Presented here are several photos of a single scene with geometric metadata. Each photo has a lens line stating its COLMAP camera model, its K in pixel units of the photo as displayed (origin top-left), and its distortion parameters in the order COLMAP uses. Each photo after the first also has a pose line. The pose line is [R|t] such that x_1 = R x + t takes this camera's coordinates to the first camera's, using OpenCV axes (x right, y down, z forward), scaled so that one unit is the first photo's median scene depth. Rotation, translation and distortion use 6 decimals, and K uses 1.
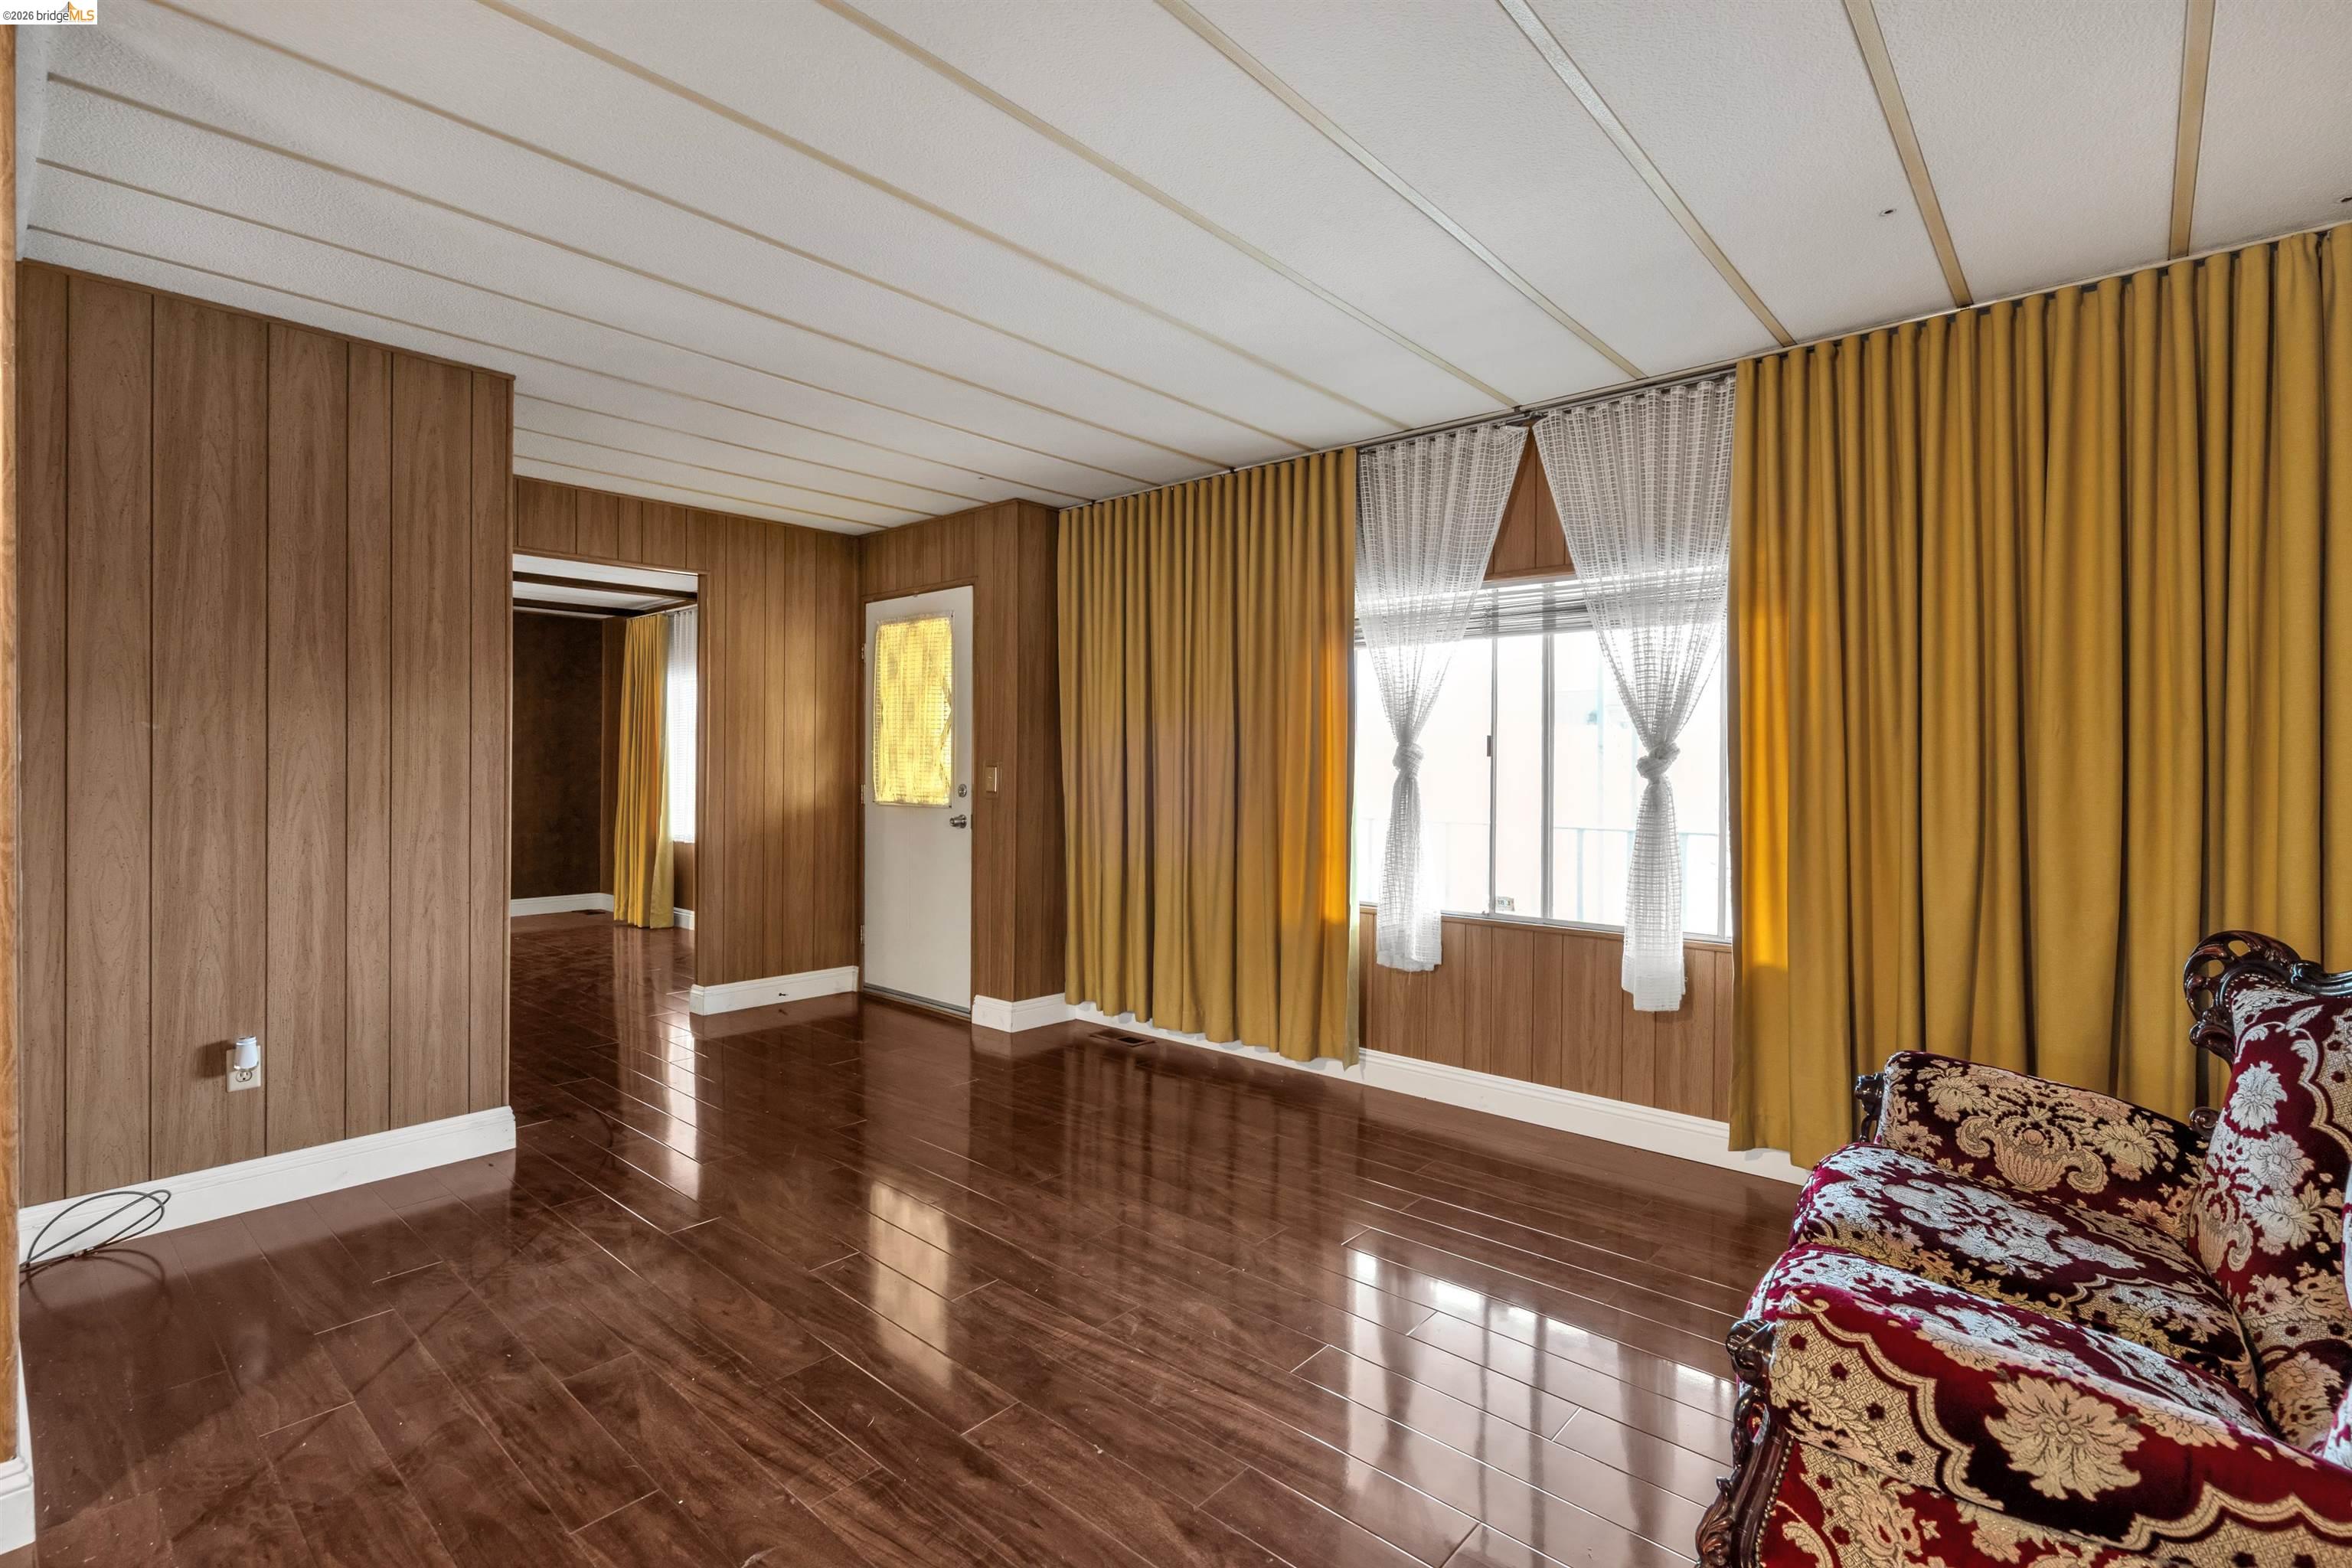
lens RADIAL K [[1084.0, 0, 1185.7], [0, 1084.0, 767.2], [0, 0, 1]] dist [-0.006192, 0.003195]
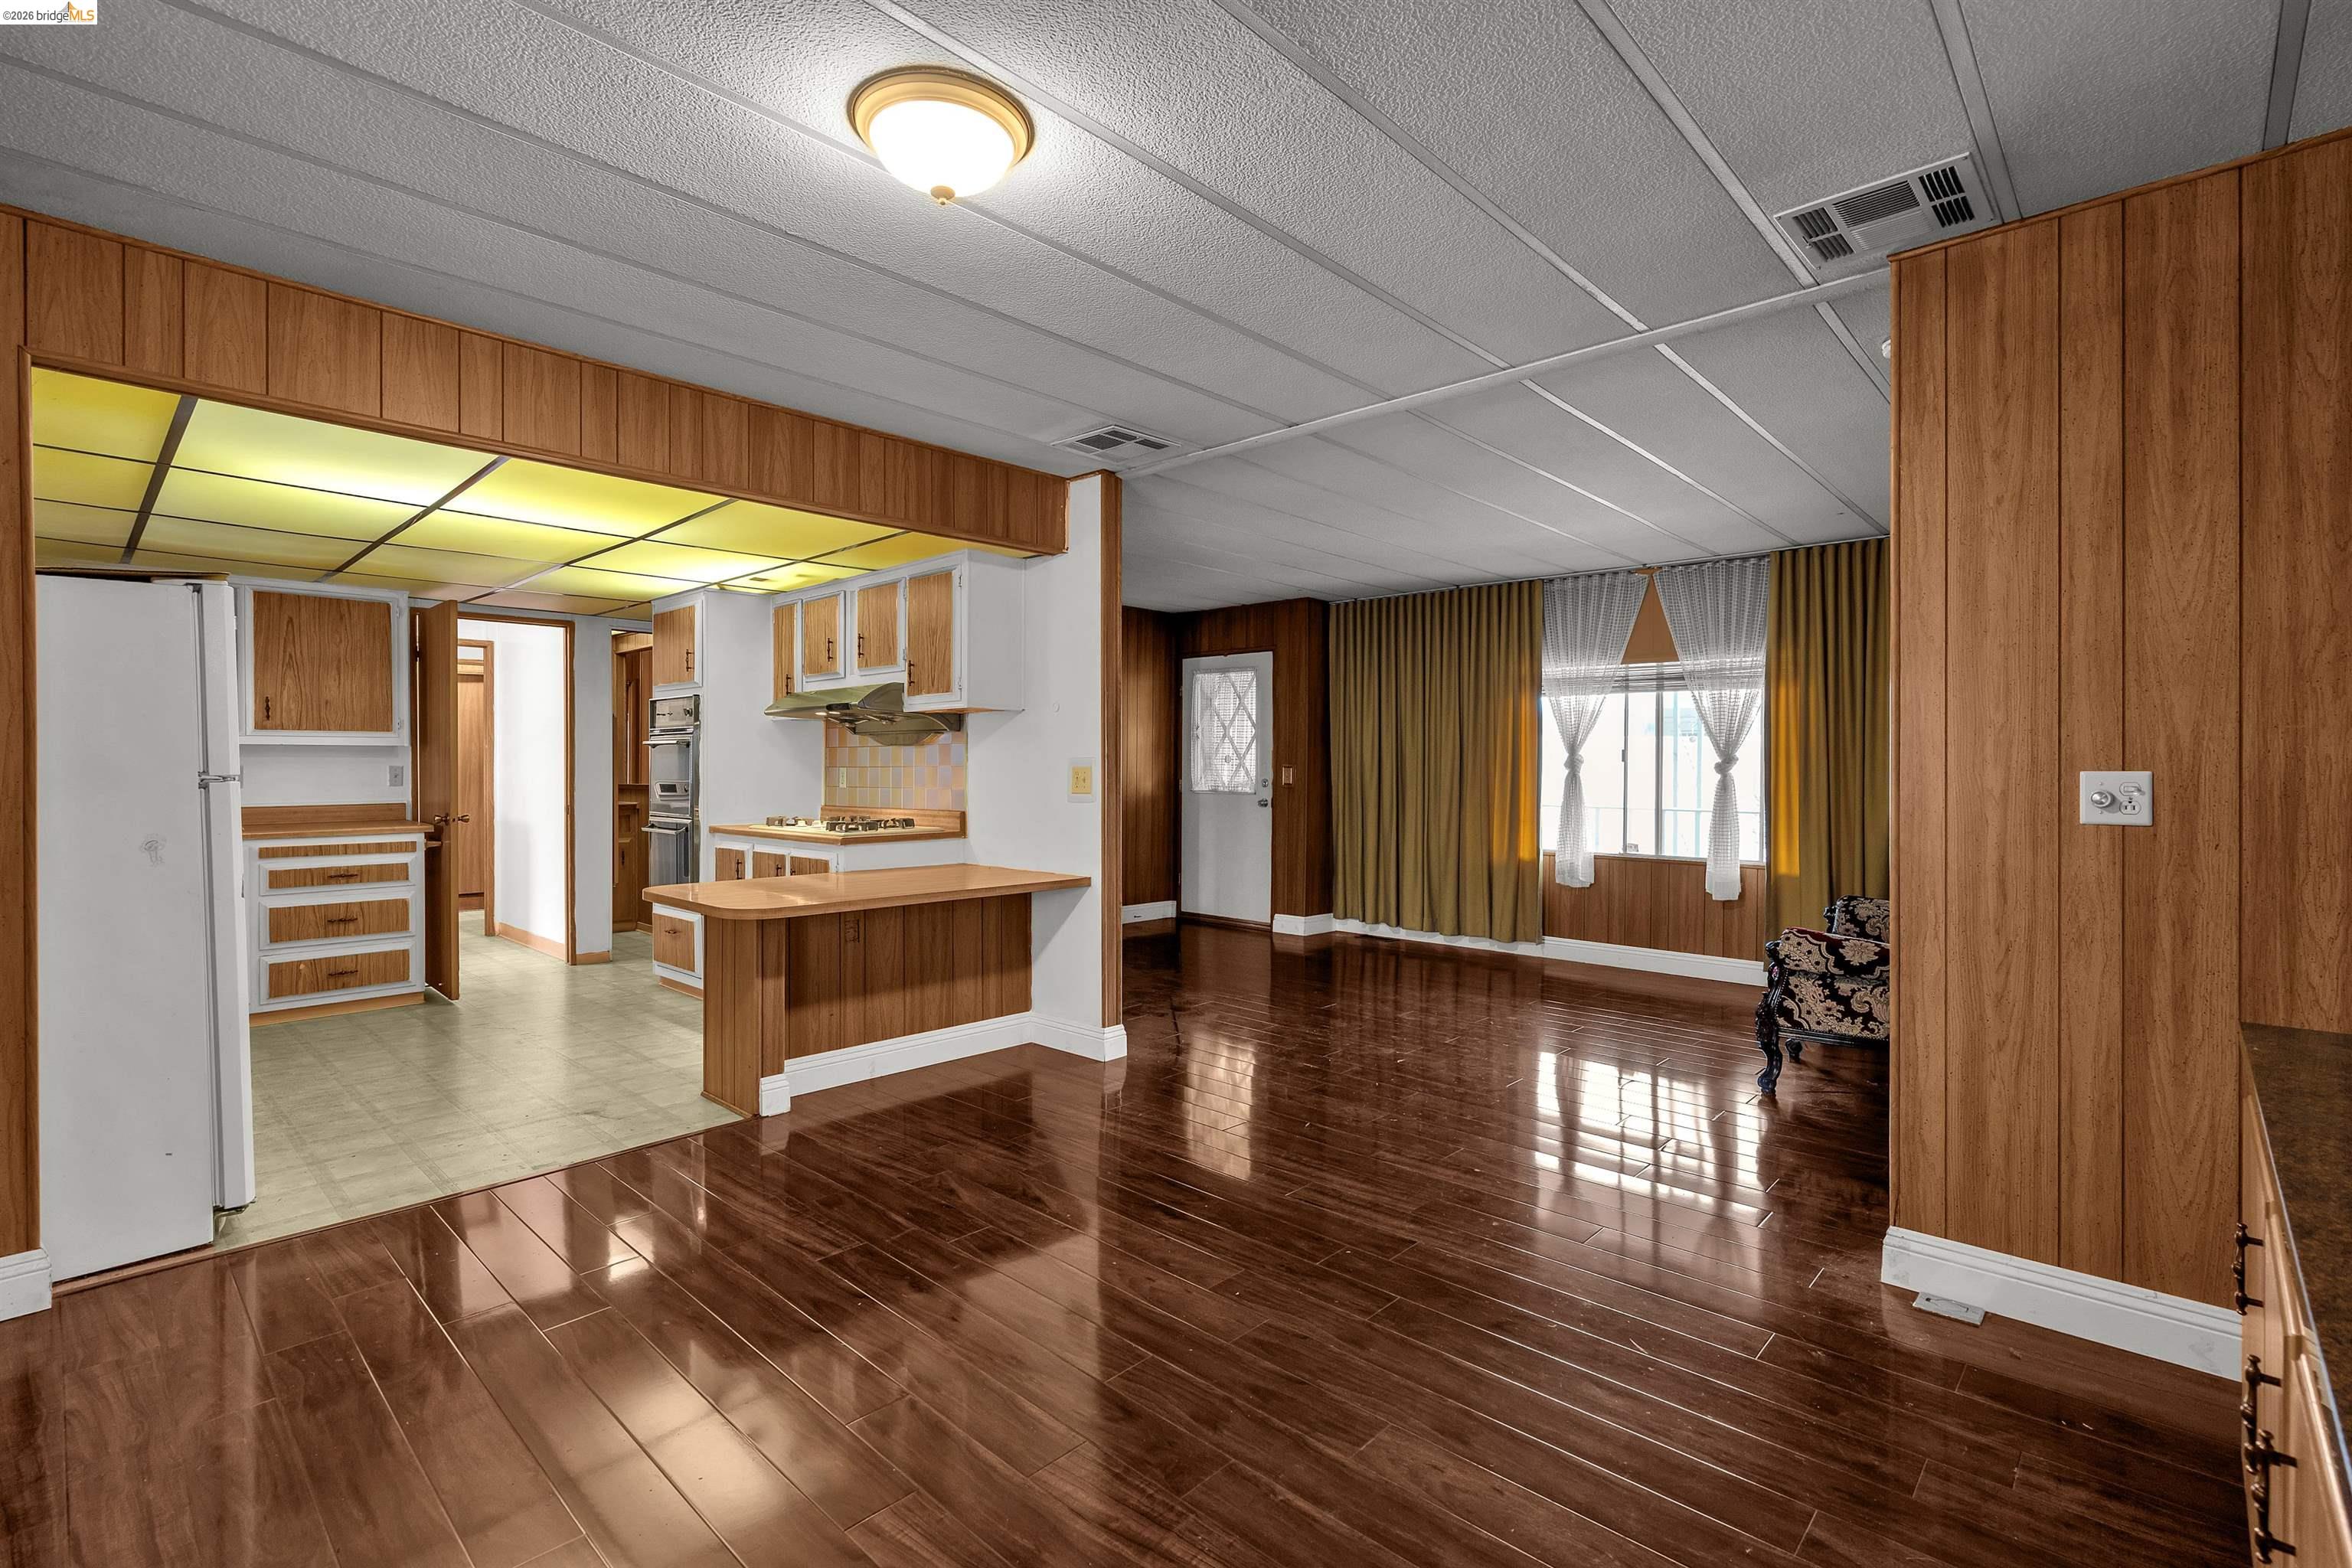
lens RADIAL K [[1084.0, 0, 1183.3], [0, 1084.0, 770.1], [0, 0, 1]] dist [-0.006192, 0.003195]
pose [[0.999662, 0.000878, -0.025990, -0.375524], [-0.000835, 0.999998, 0.001644, 0.000818], [0.025992, -0.001622, 0.999661, -0.739125]]
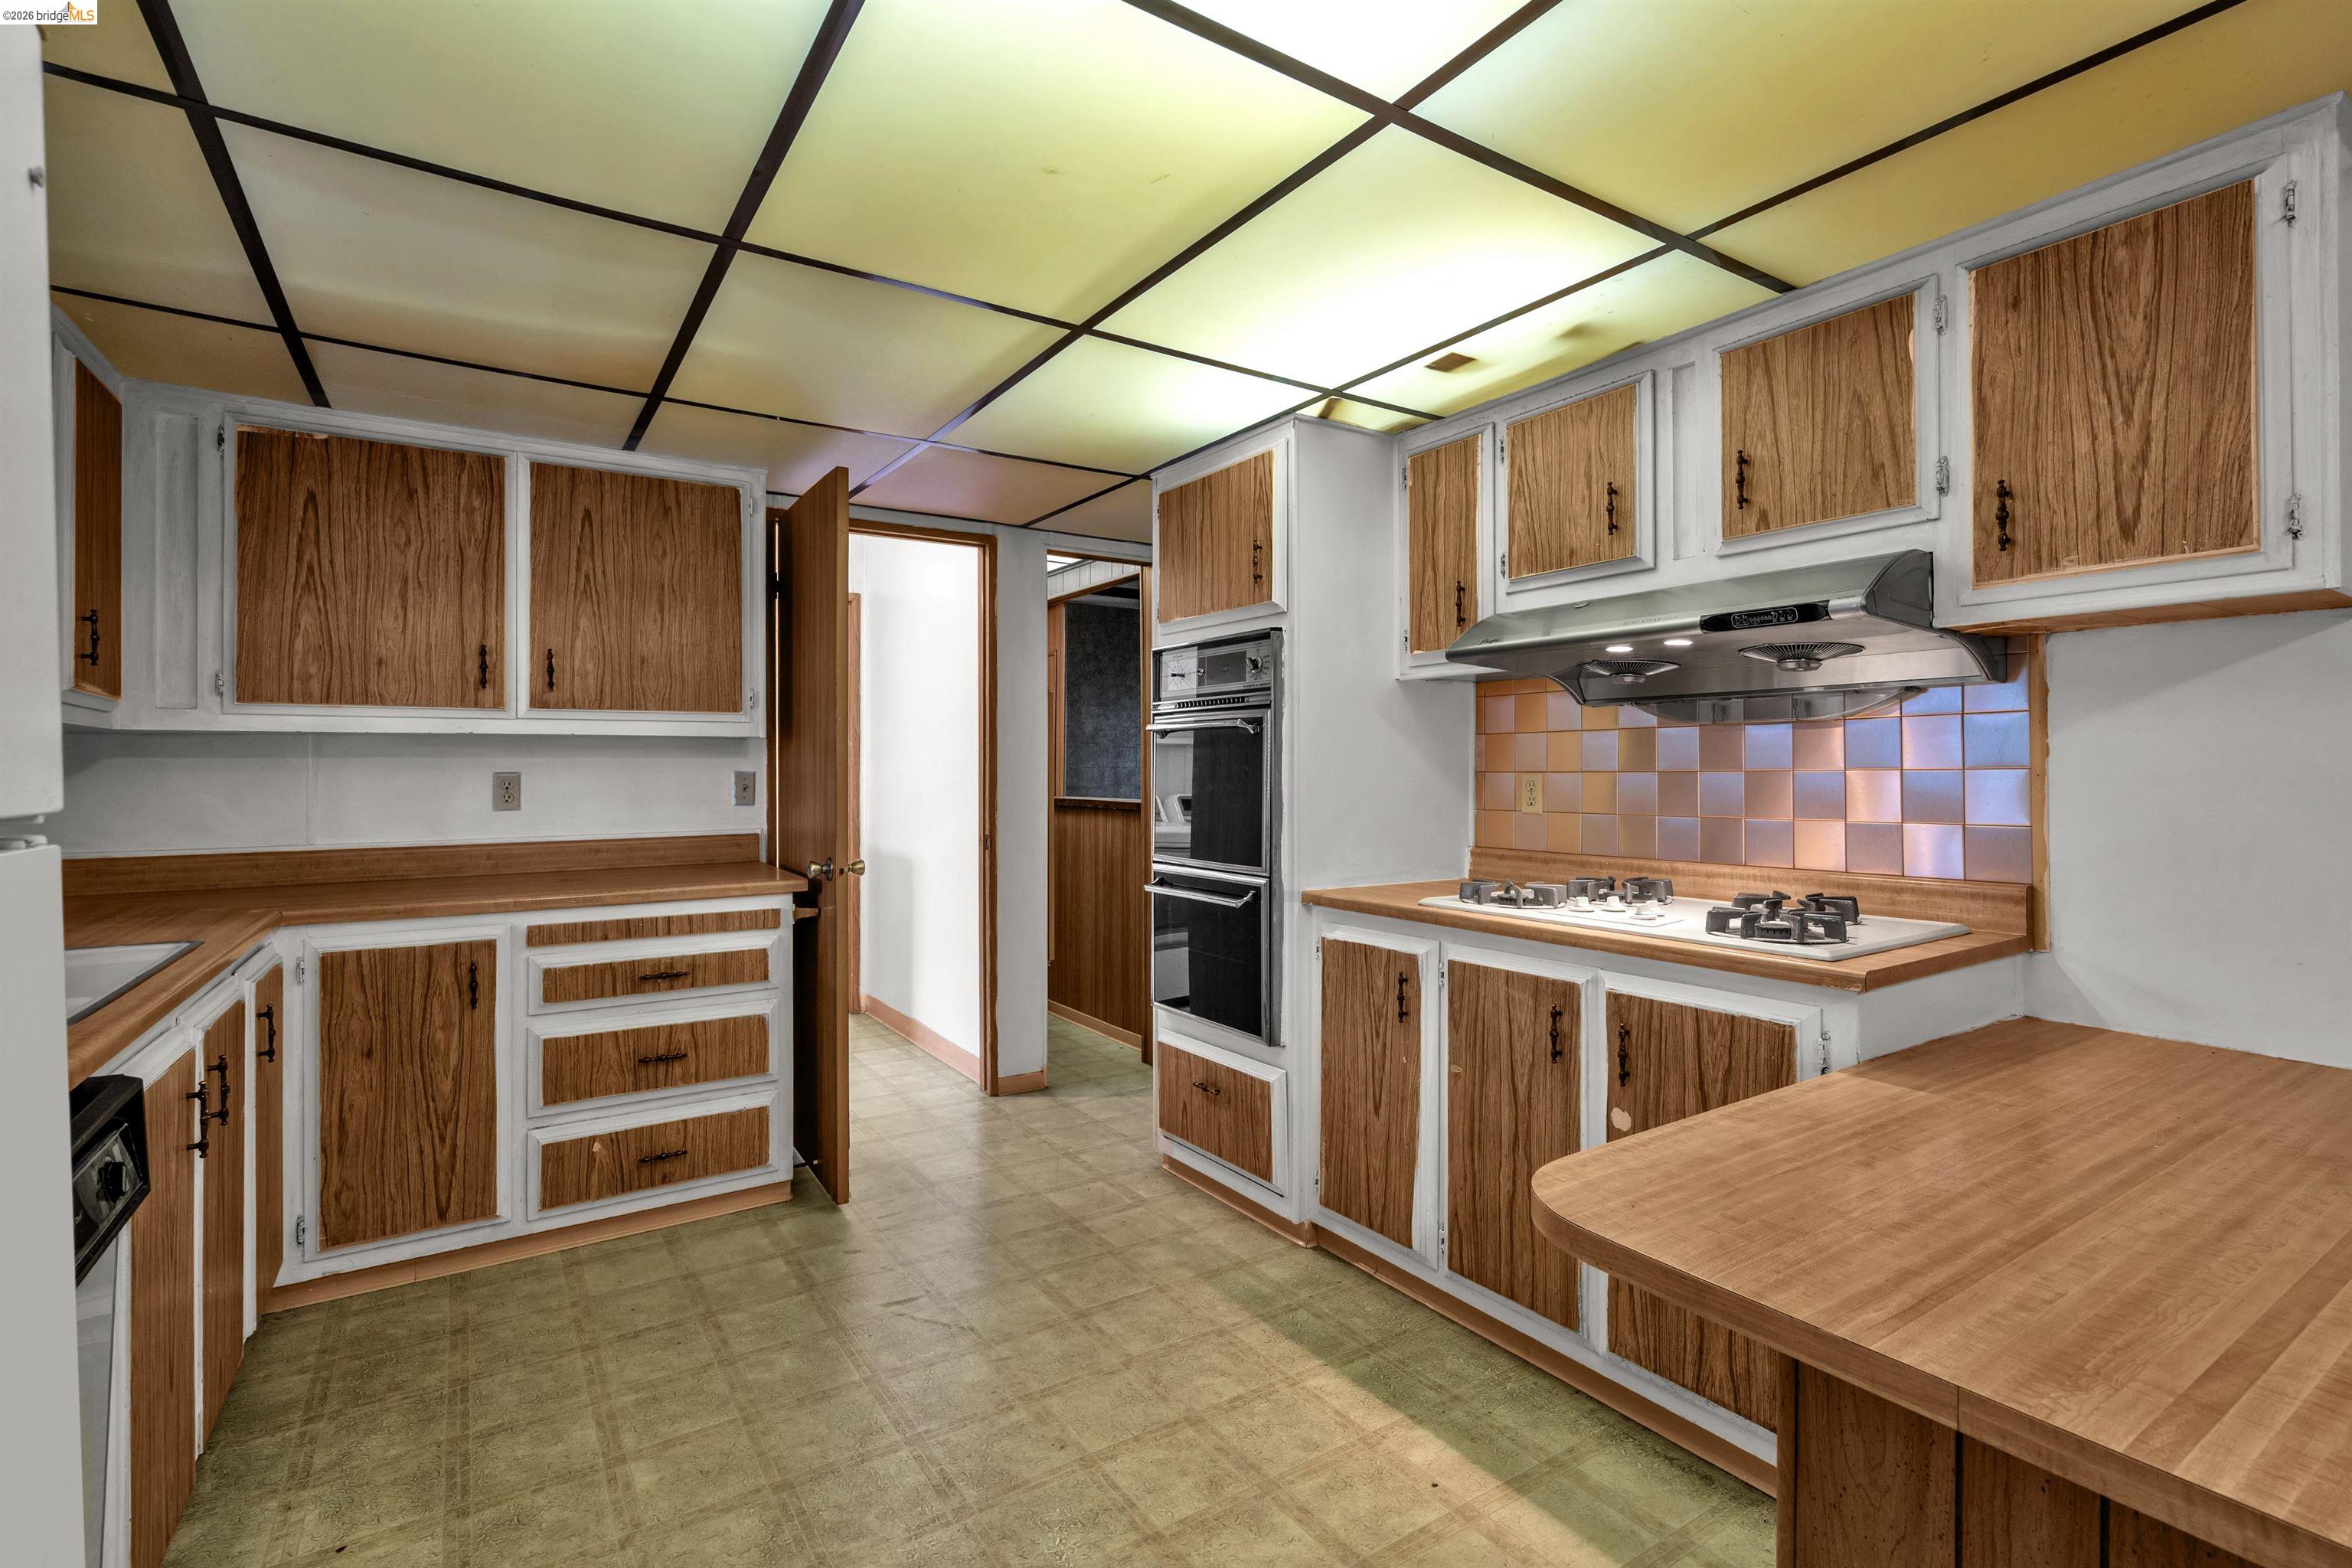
lens RADIAL K [[1084.0, 0, 1172.4], [0, 1084.0, 755.2], [0, 0, 1]] dist [-0.006192, 0.003195]
pose [[0.966200, -0.005430, -0.257736, -0.940156], [0.001623, 0.999886, -0.014984, -0.001312], [0.257788, 0.014060, 0.966099, -0.034587]]
